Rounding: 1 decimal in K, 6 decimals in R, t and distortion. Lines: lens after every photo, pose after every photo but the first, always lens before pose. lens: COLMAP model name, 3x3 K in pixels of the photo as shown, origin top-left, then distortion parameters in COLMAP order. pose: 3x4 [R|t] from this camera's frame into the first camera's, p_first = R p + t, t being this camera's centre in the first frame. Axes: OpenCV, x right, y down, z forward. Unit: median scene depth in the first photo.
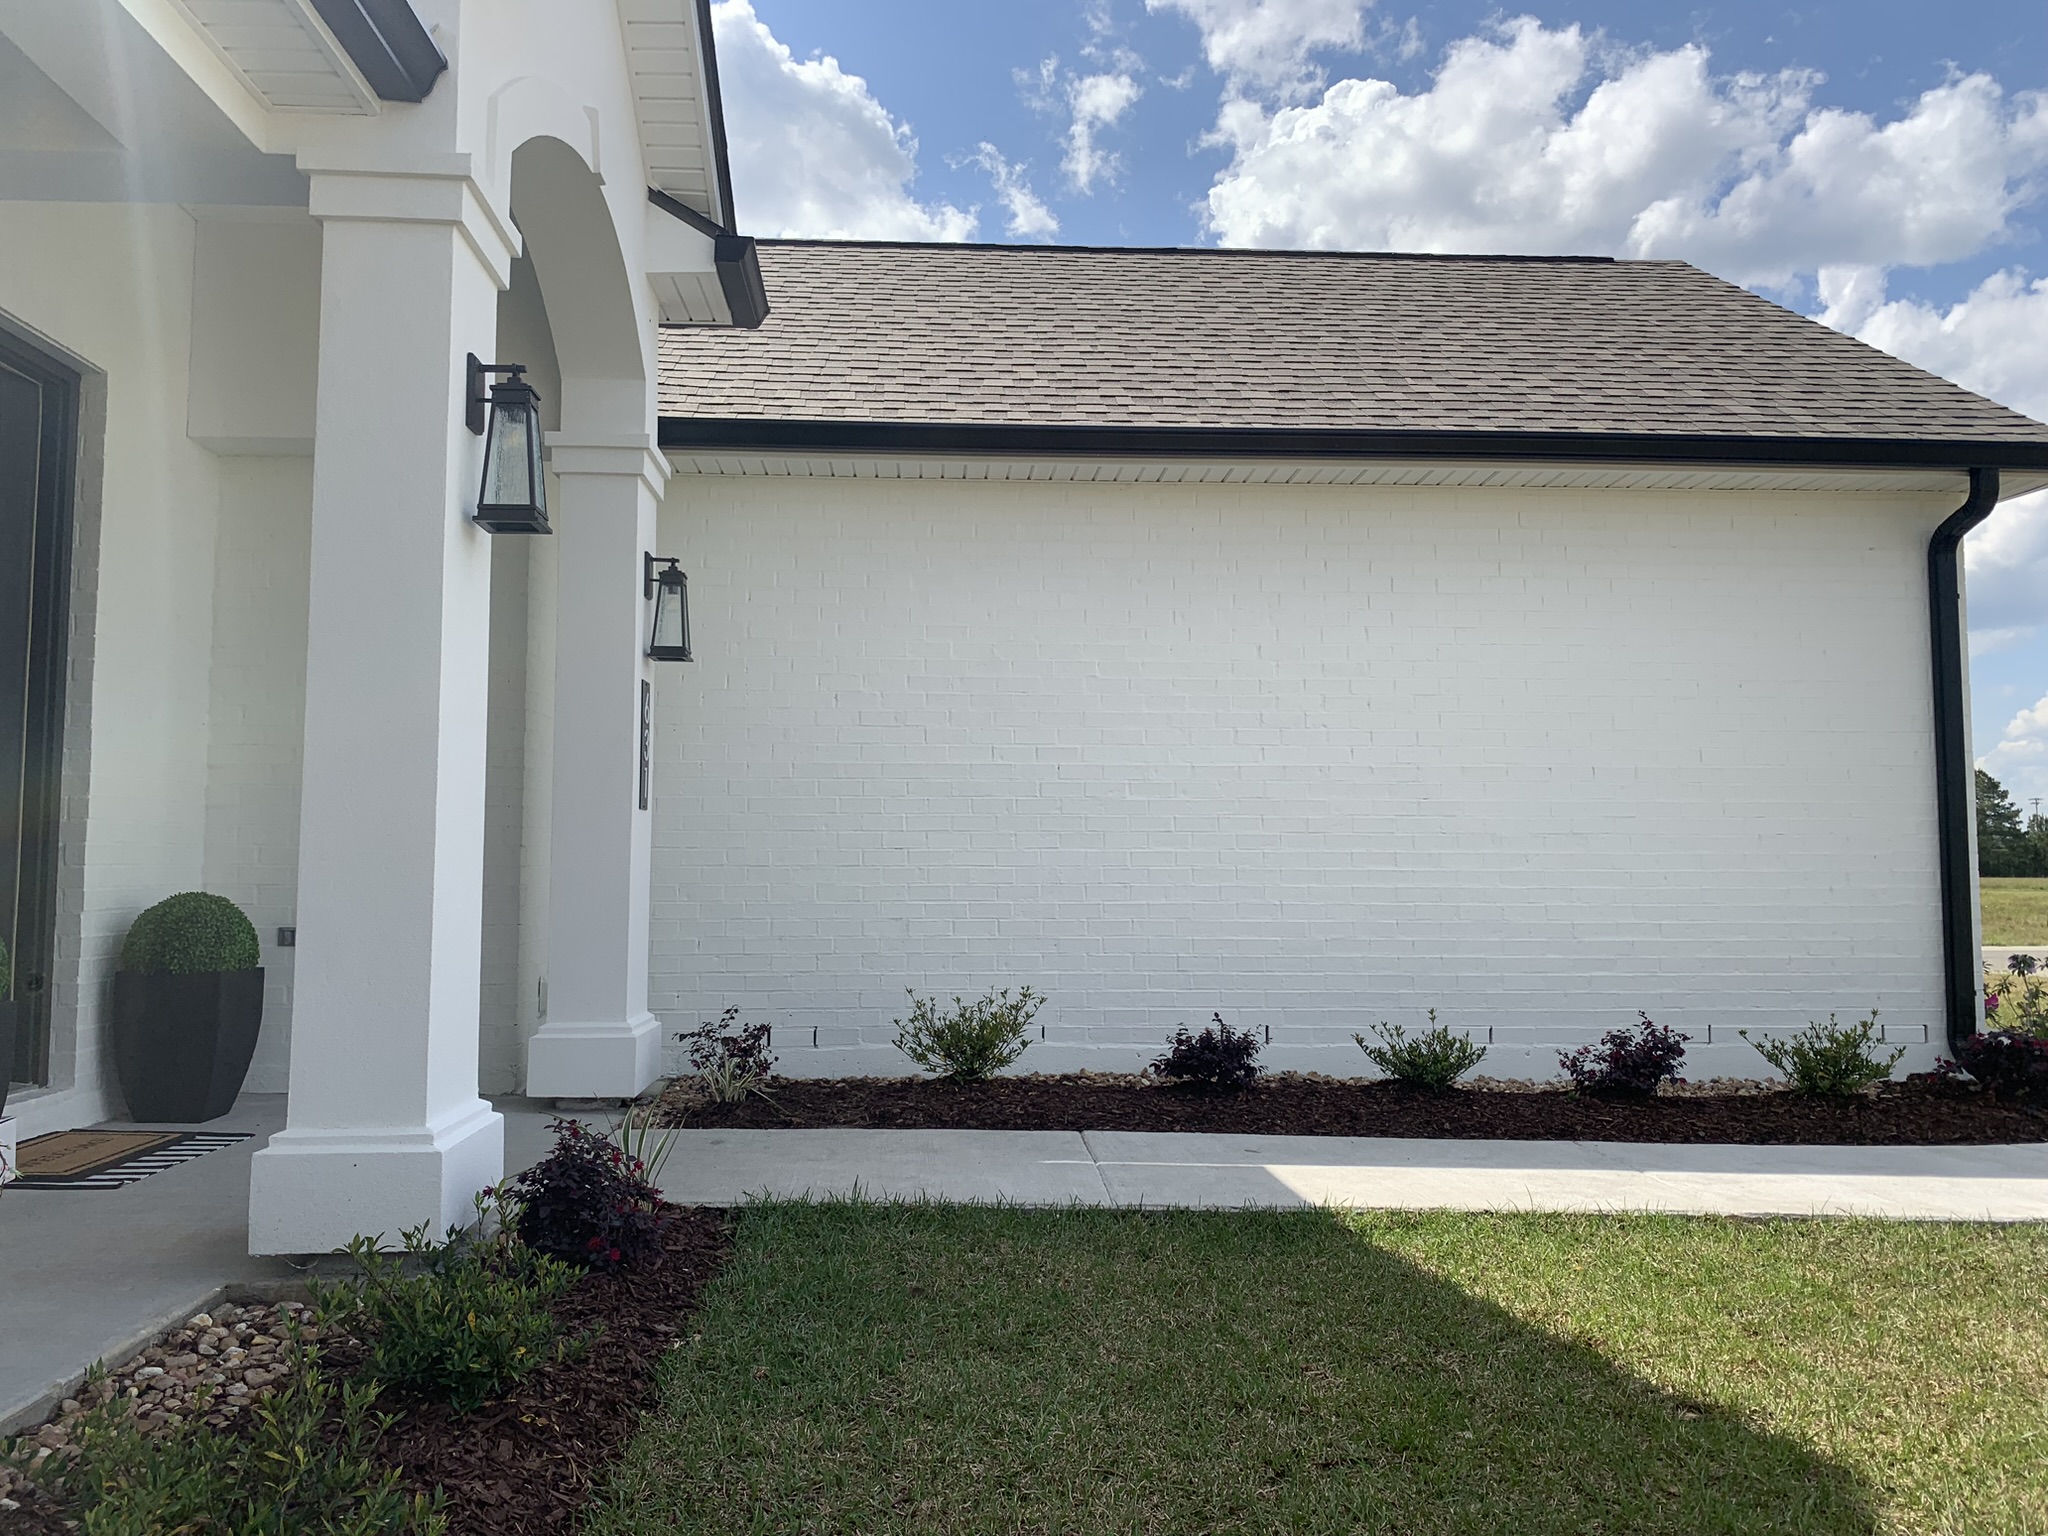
lens RADIAL K [[1546.0, 0, 1016.9], [0, 1546.0, 750.1], [0, 0, 1]] dist [0.001497, 0.000509]
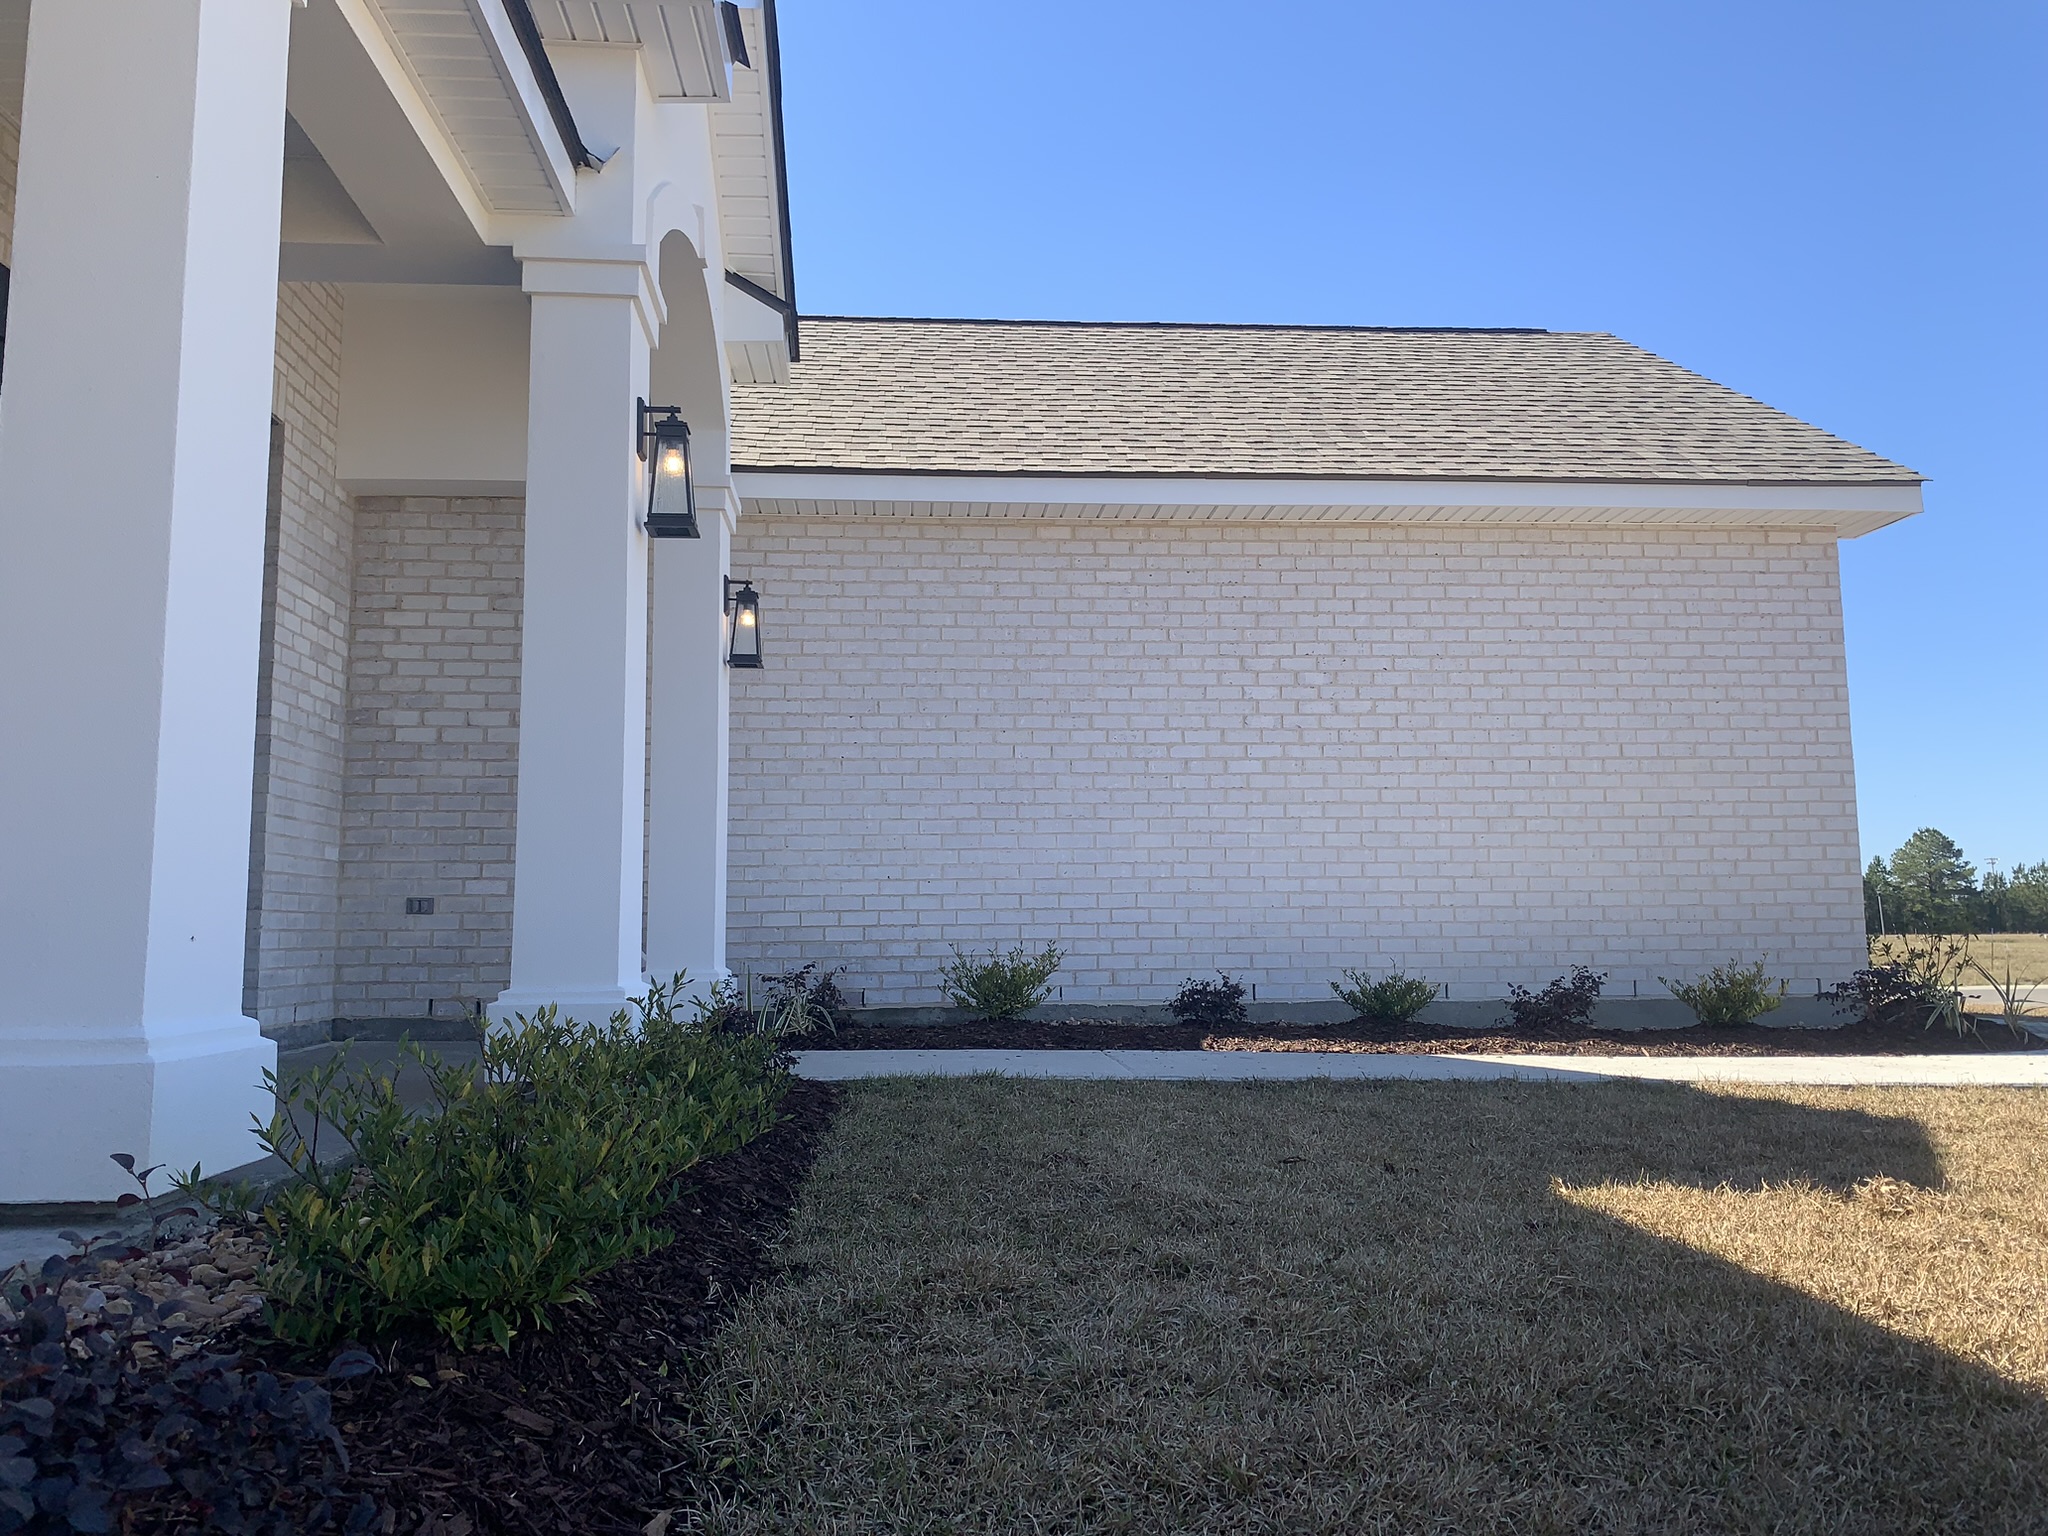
lens RADIAL K [[1530.3, 0, 1021.5], [0, 1530.3, 760.2], [0, 0, 1]] dist [0.017298, -0.026804]
pose [[0.999747, -0.008902, 0.020655, -0.033702], [0.009693, 0.999212, -0.038486, 0.052559], [-0.020296, 0.038677, 0.999046, -0.146421]]
